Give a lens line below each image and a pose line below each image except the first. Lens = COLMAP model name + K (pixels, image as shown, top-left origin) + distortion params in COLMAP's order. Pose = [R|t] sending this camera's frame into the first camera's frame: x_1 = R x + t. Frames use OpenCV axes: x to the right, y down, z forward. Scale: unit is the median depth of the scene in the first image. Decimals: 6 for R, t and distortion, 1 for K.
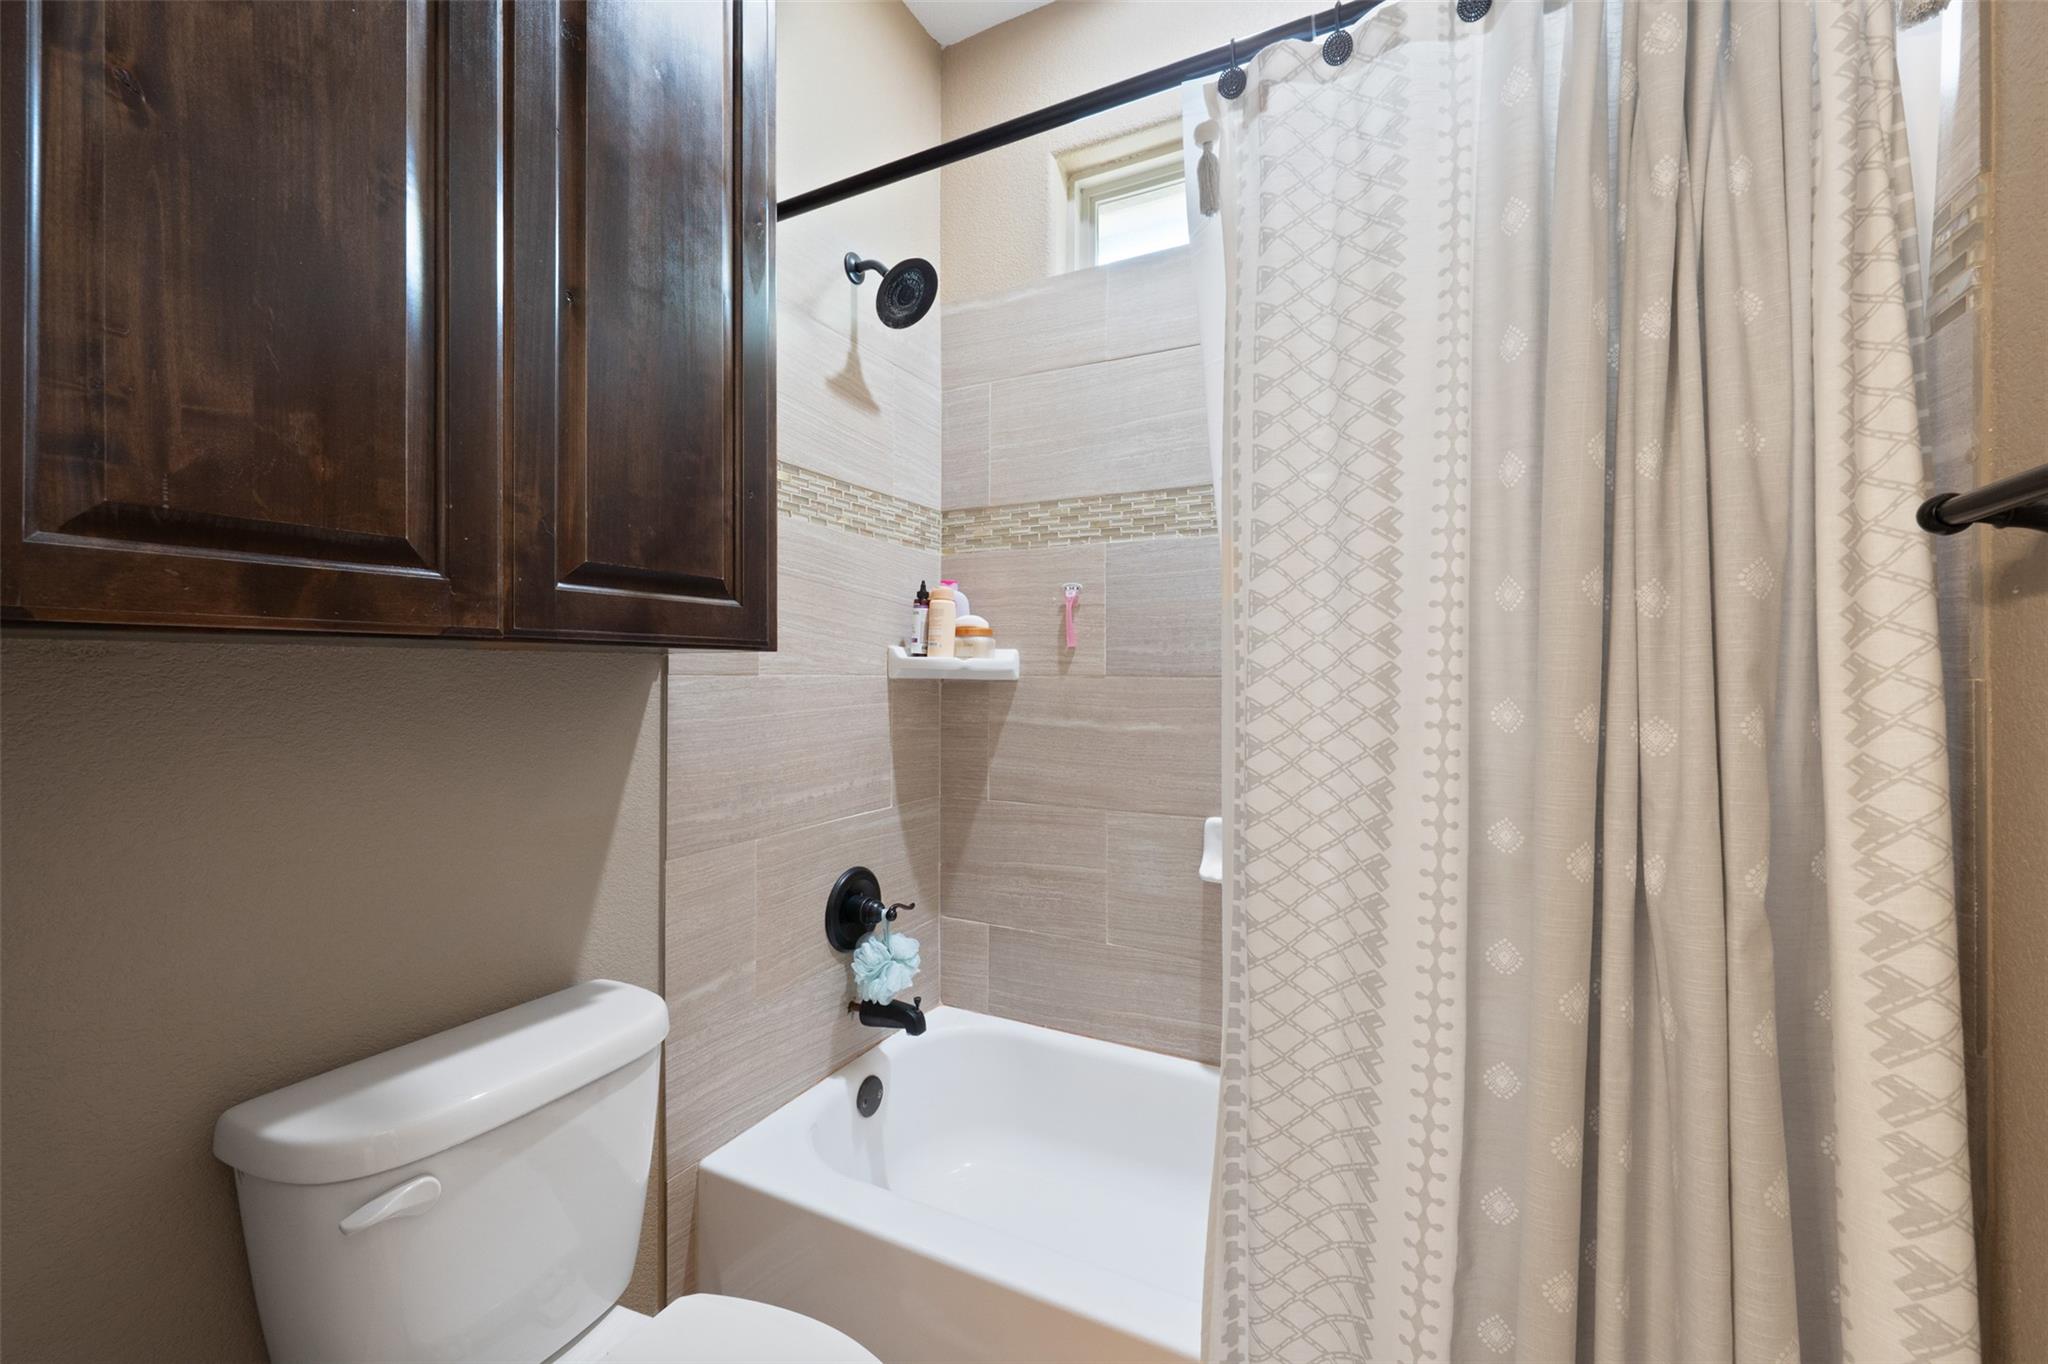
lens RADIAL K [[829.2, 0, 1021.4], [0, 829.2, 660.1], [0, 0, 1]] dist [-0.002613, 0.000250]
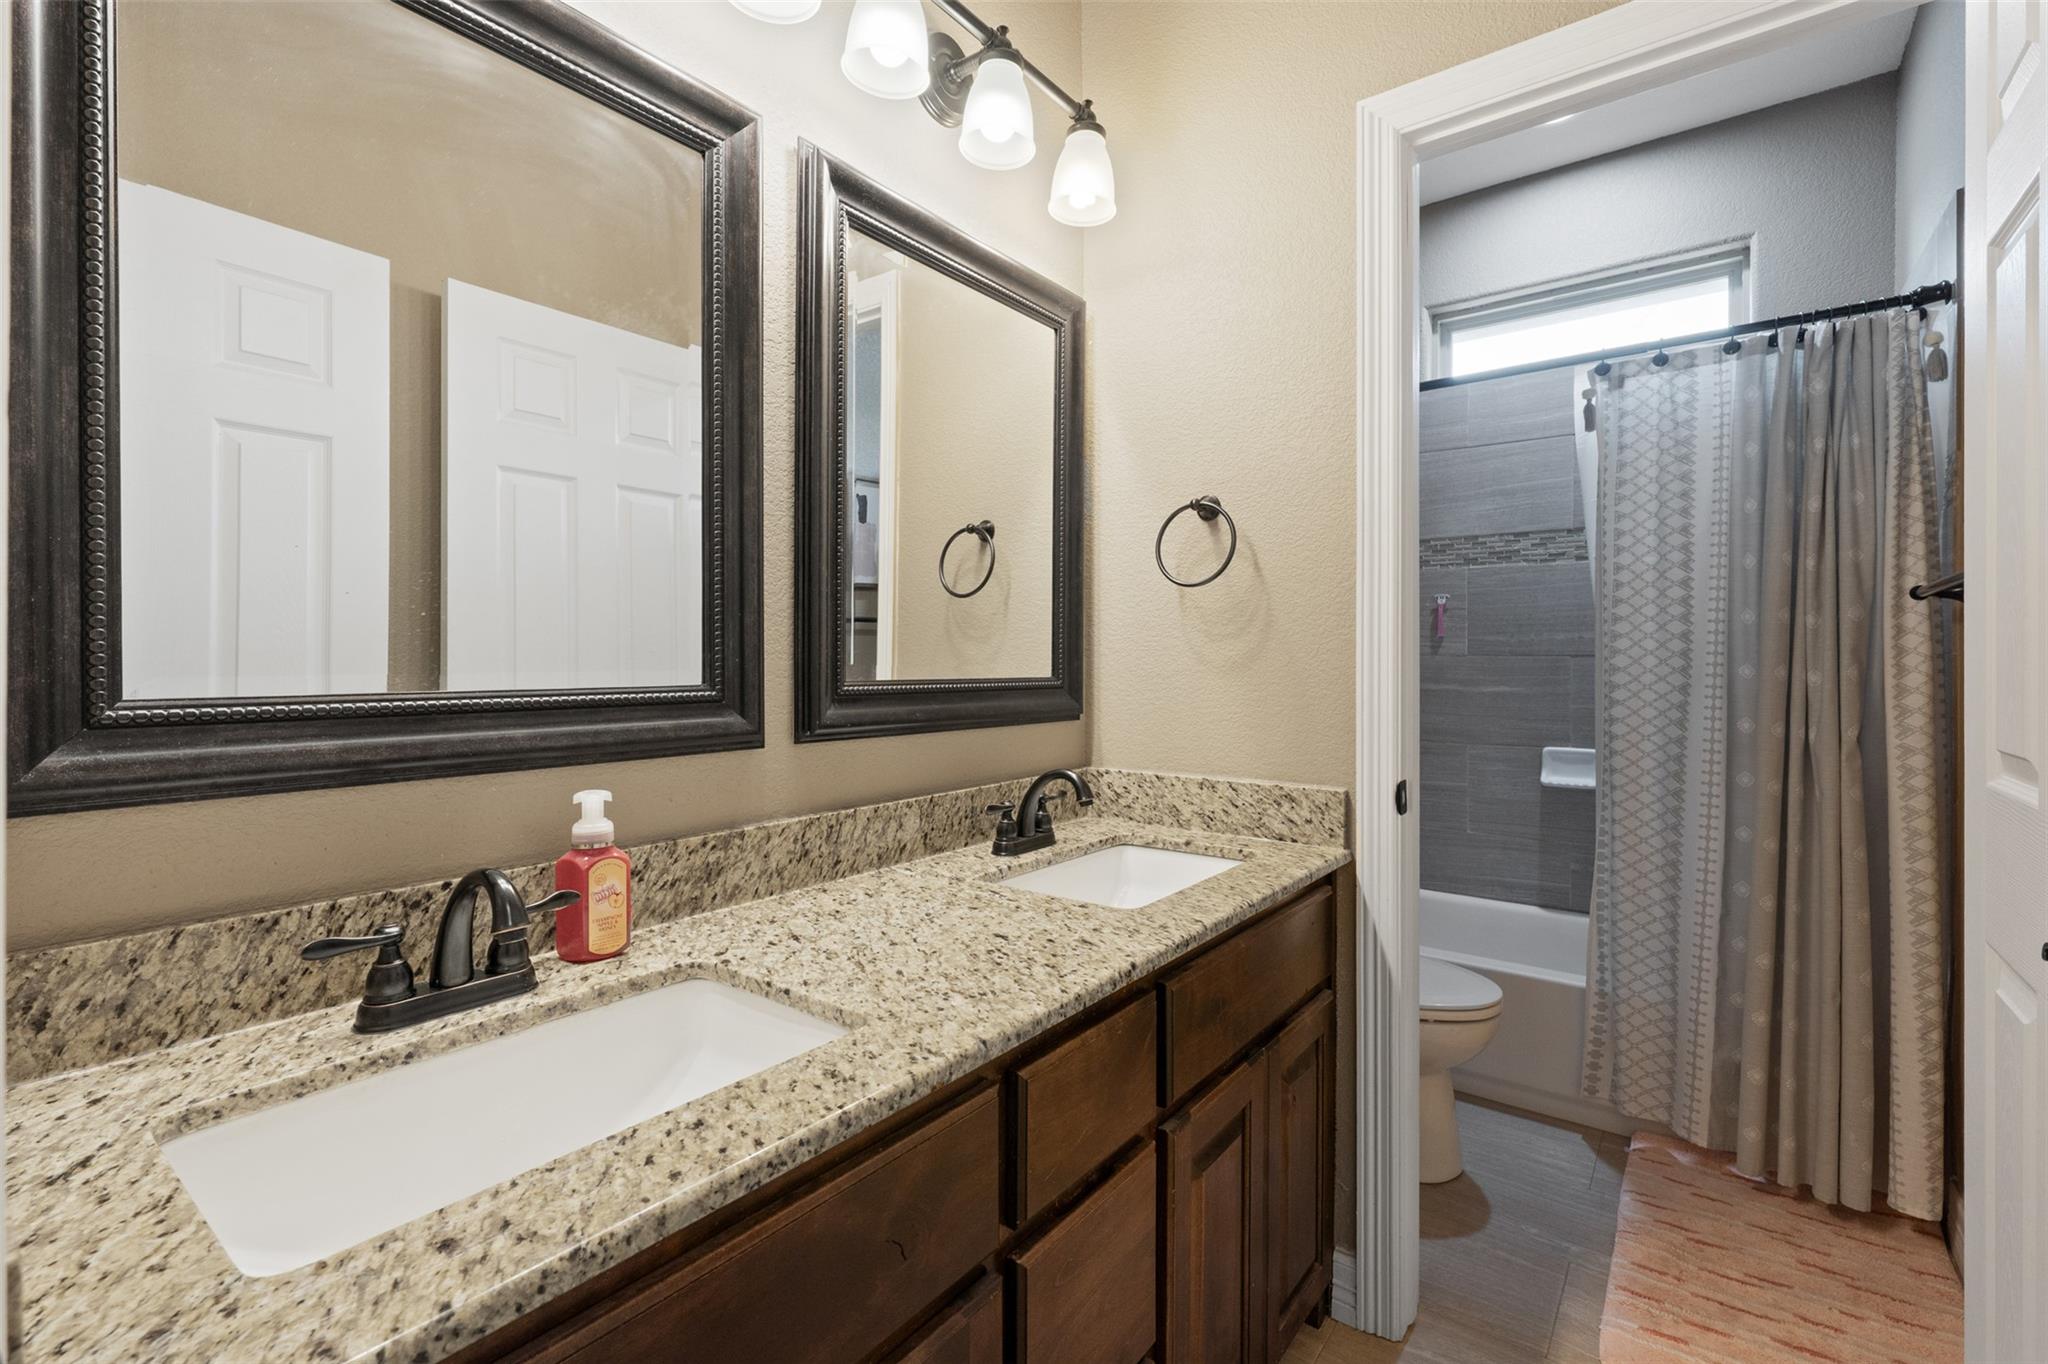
lens RADIAL K [[919.9, 0, 1025.1], [0, 919.9, 652.8], [0, 0, 1]] dist [0.003173, 0.000440]
pose [[0.984684, -0.004024, -0.174300, -0.873353], [0.005971, 0.999926, 0.010643, -0.018828], [0.174245, -0.011521, 0.984635, -1.741056]]
